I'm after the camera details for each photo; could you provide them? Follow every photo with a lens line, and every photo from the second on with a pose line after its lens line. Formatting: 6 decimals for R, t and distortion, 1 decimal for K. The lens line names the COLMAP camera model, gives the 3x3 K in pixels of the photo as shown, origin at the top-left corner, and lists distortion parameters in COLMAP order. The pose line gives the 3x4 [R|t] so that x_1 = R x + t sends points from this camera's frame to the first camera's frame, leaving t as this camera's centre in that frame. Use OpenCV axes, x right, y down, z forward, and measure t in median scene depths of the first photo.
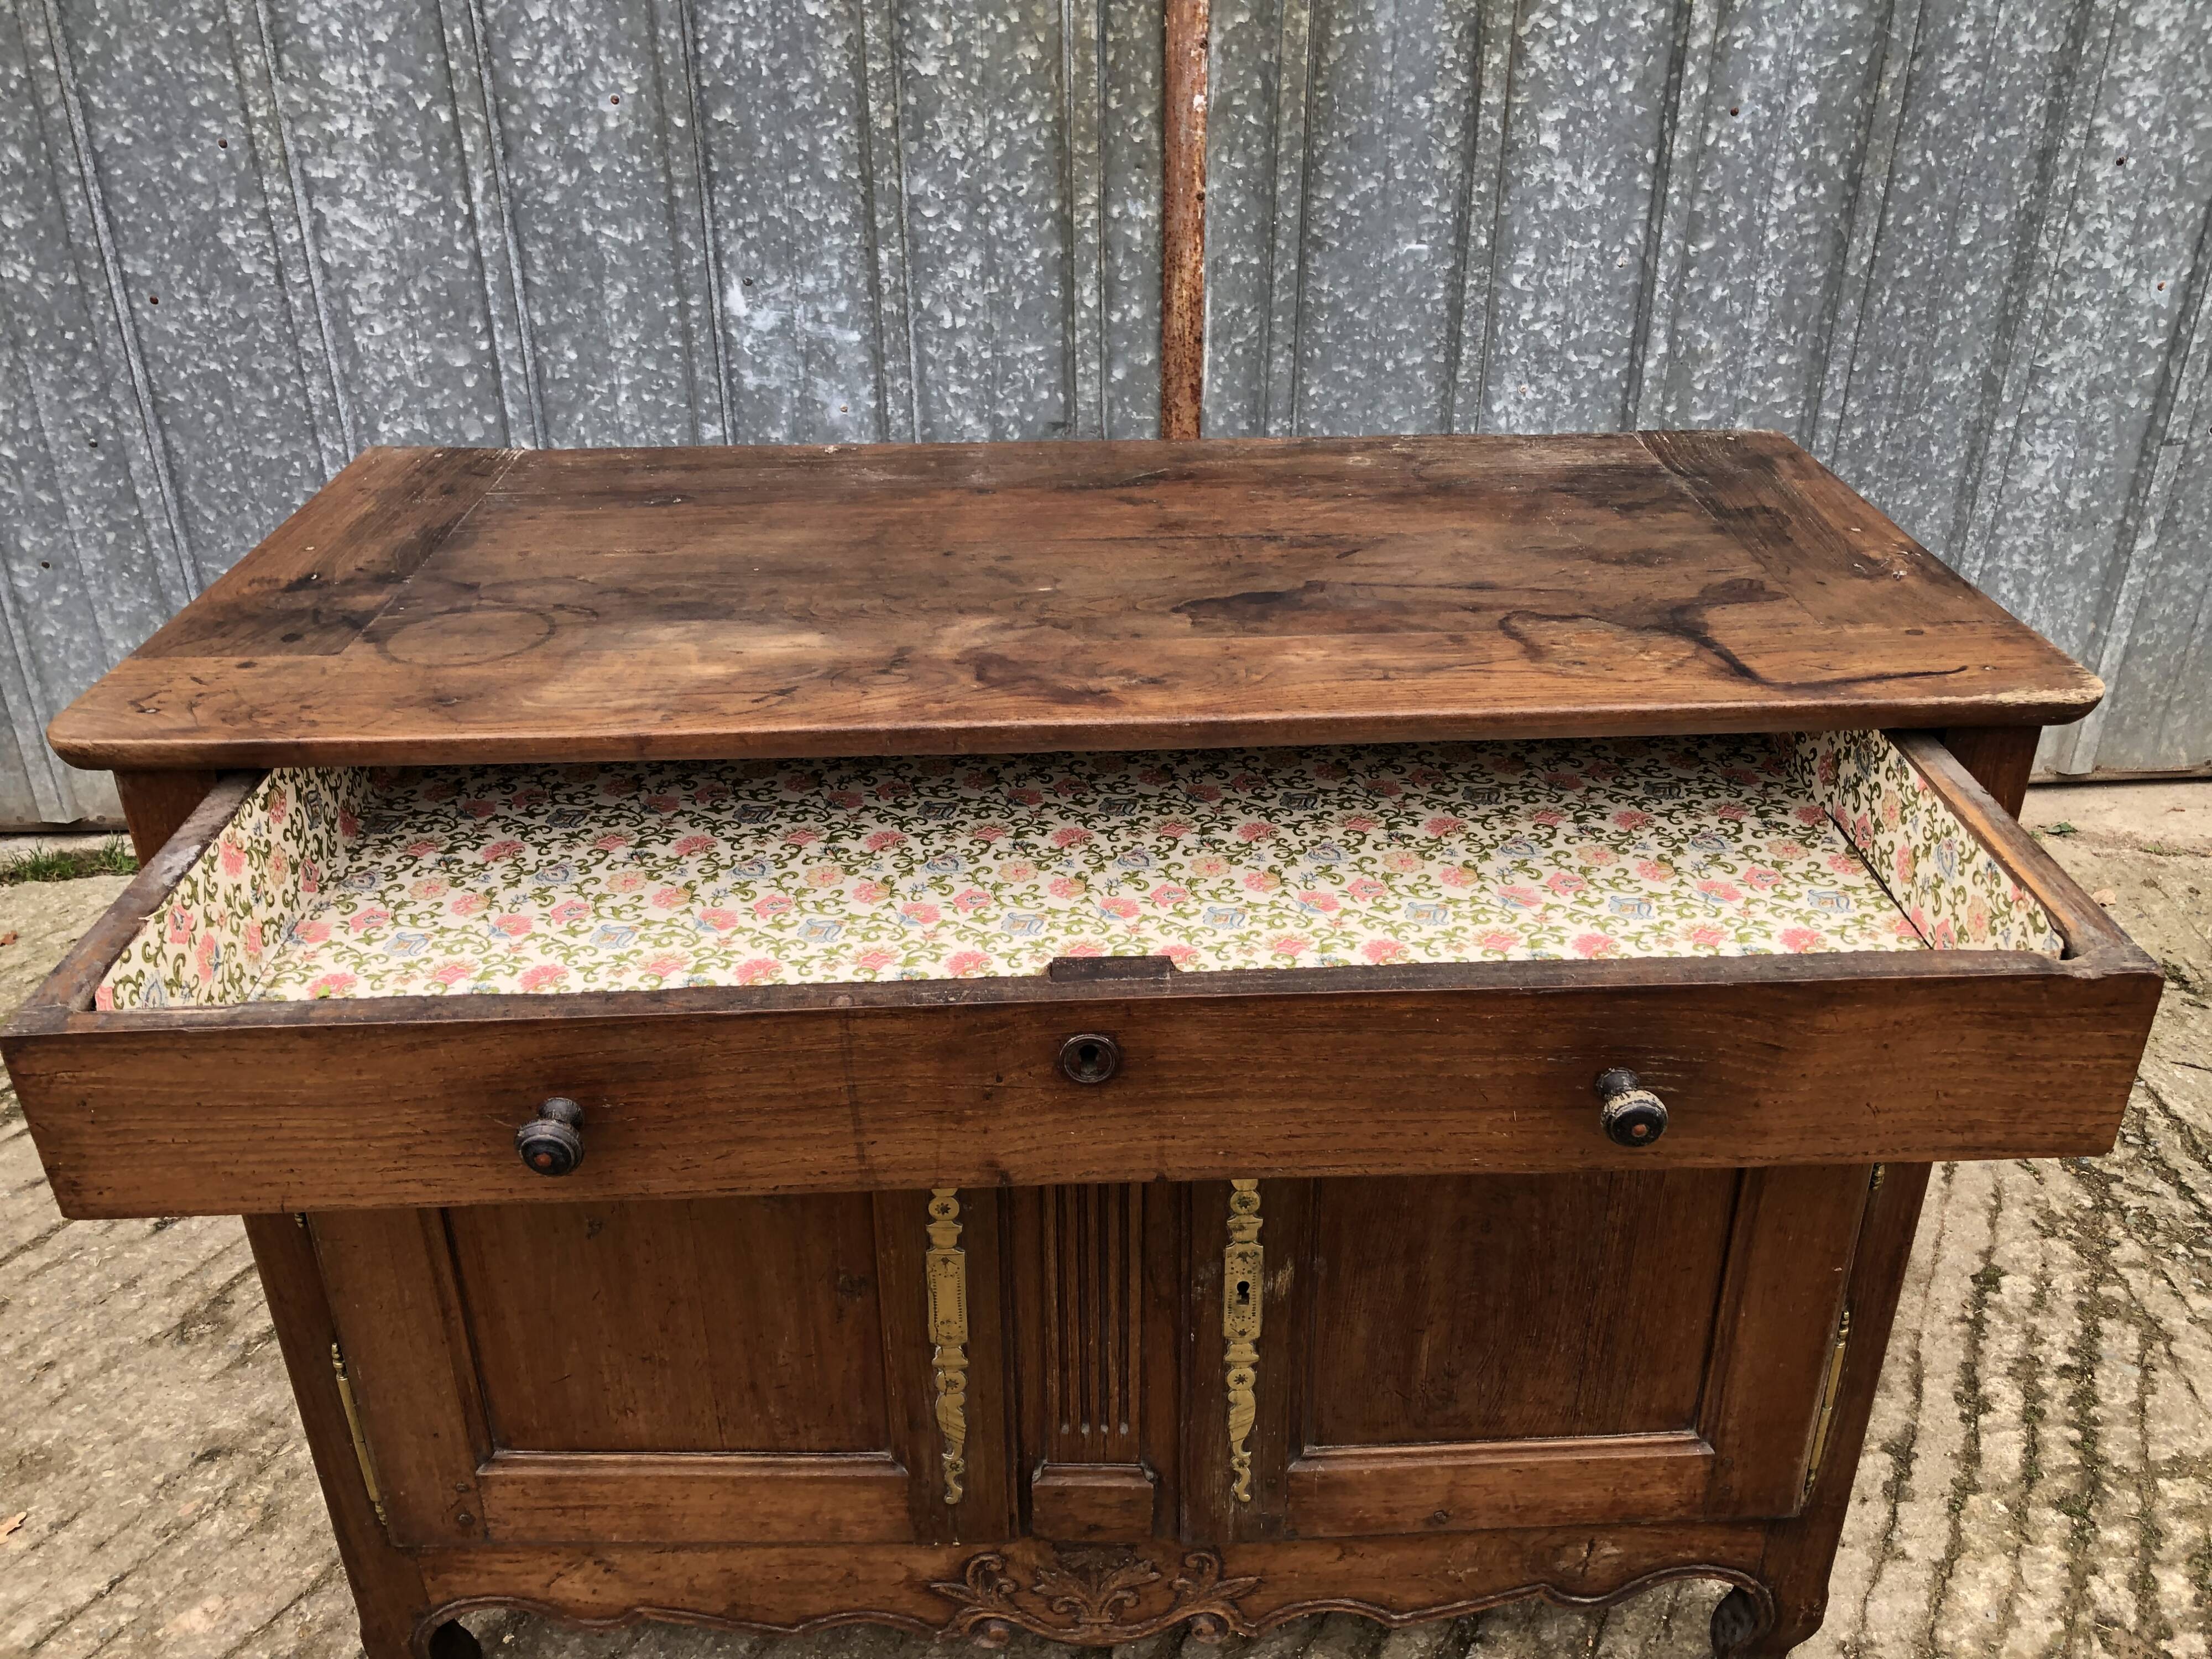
lens RADIAL K [[1810.1, 0, 1137.0], [0, 1810.1, 848.4], [0, 0, 1]] dist [0.025952, -0.017406]
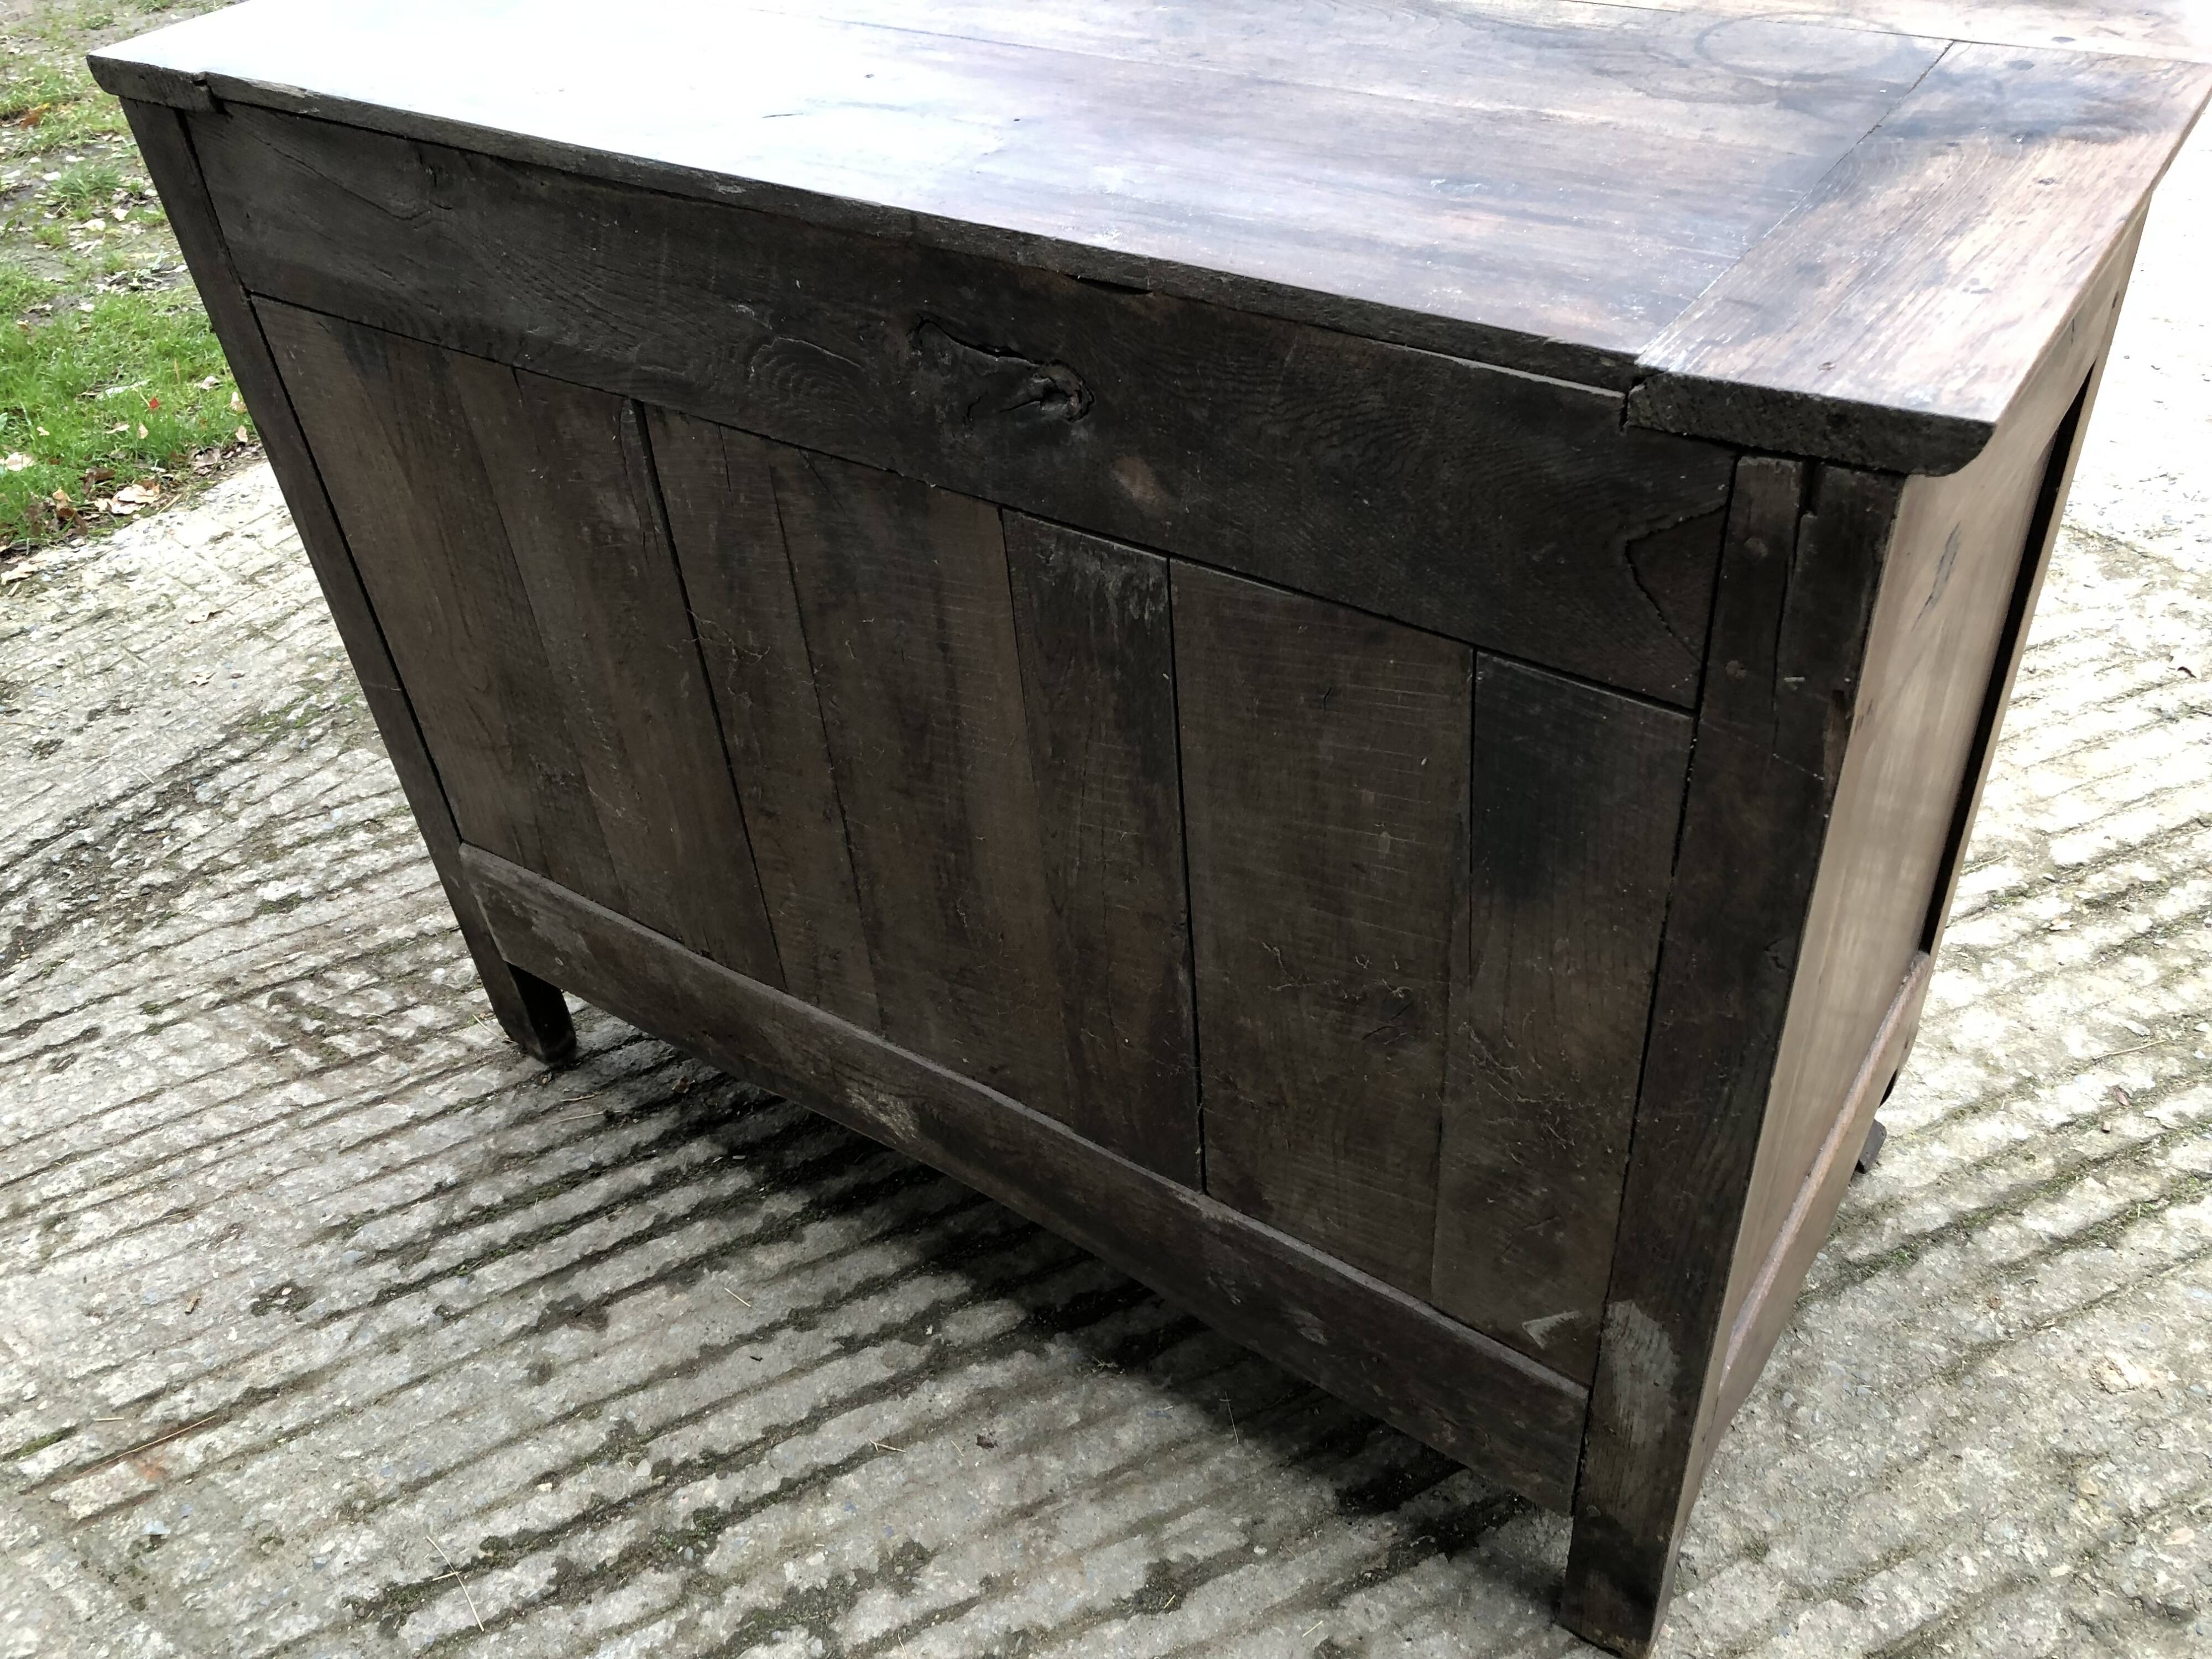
lens RADIAL K [[1810.1, 0, 1119.0], [0, 1810.1, 822.2], [0, 0, 1]] dist [0.025952, -0.017406]
pose [[-0.808929, -0.319358, 0.493604, -0.318278], [0.343063, 0.425411, 0.837456, -0.383836], [-0.477433, 0.846780, -0.234568, 0.815941]]
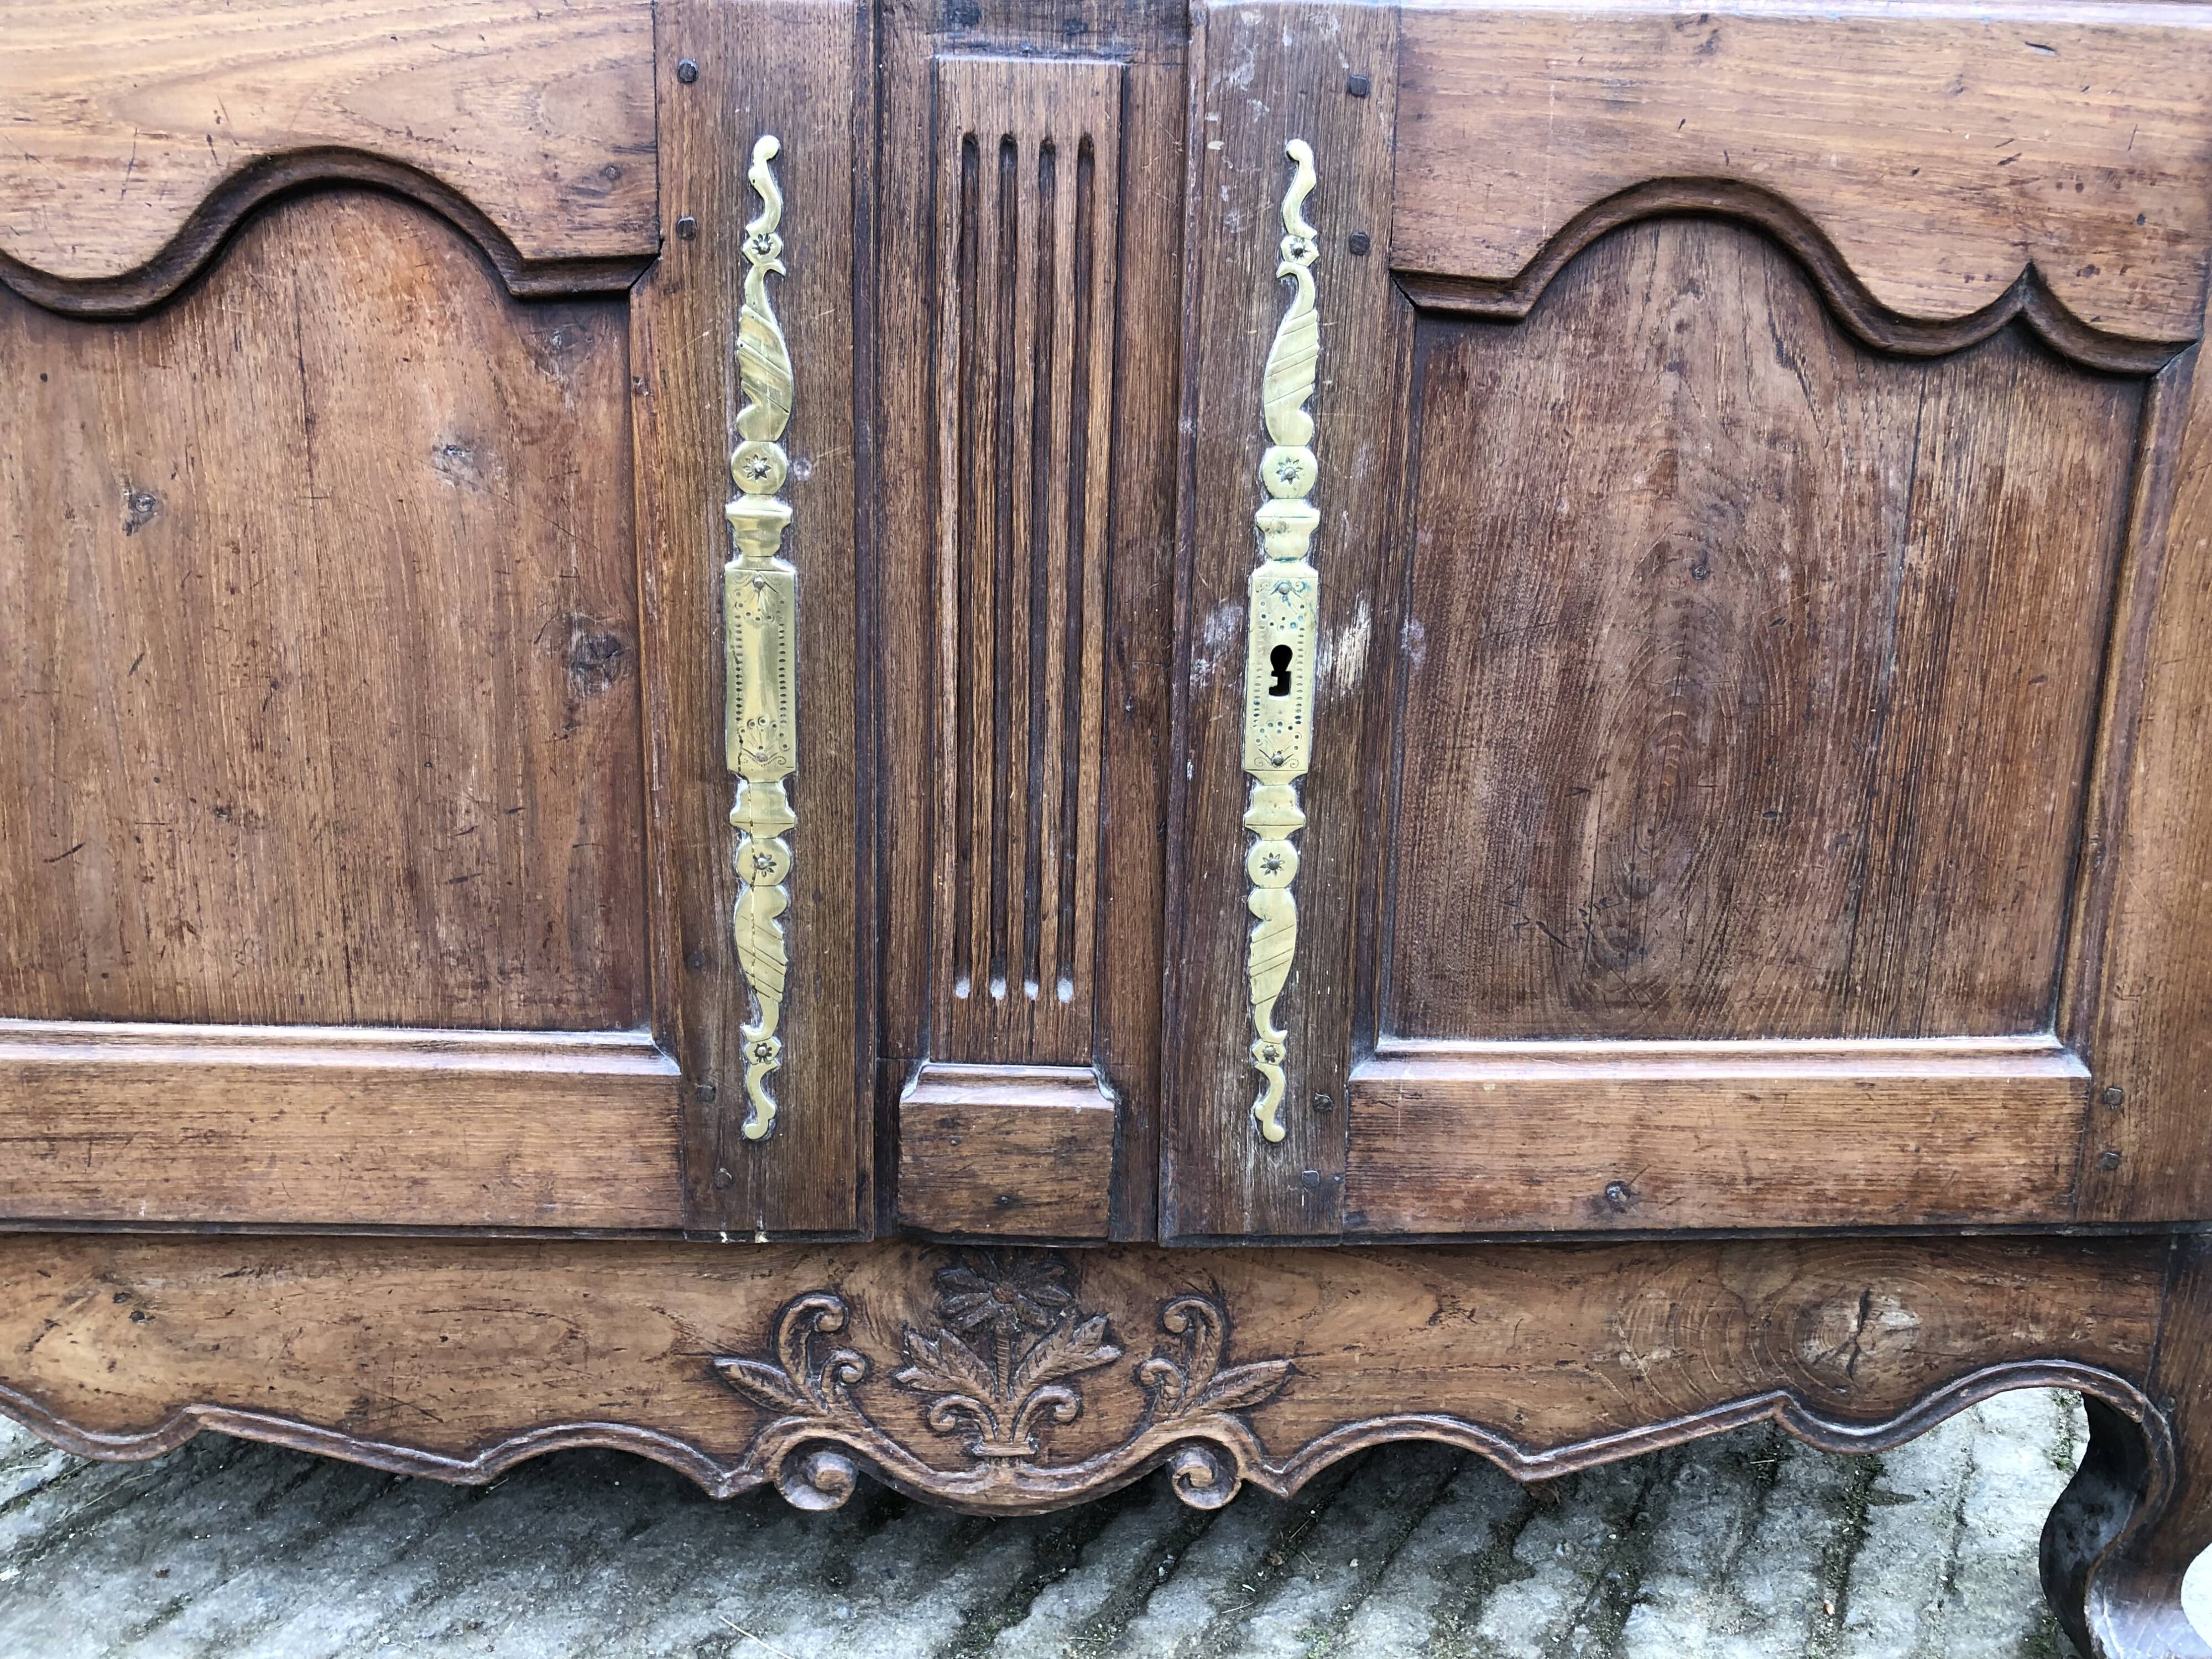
lens RADIAL K [[1810.1, 0, 1119.2], [0, 1810.1, 816.9], [0, 0, 1]] dist [0.025952, -0.017406]
pose [[0.999550, 0.022624, 0.019717, -0.001400], [-0.017057, 0.968858, -0.247028, 0.224058], [-0.024692, 0.246580, 0.968808, 0.239617]]
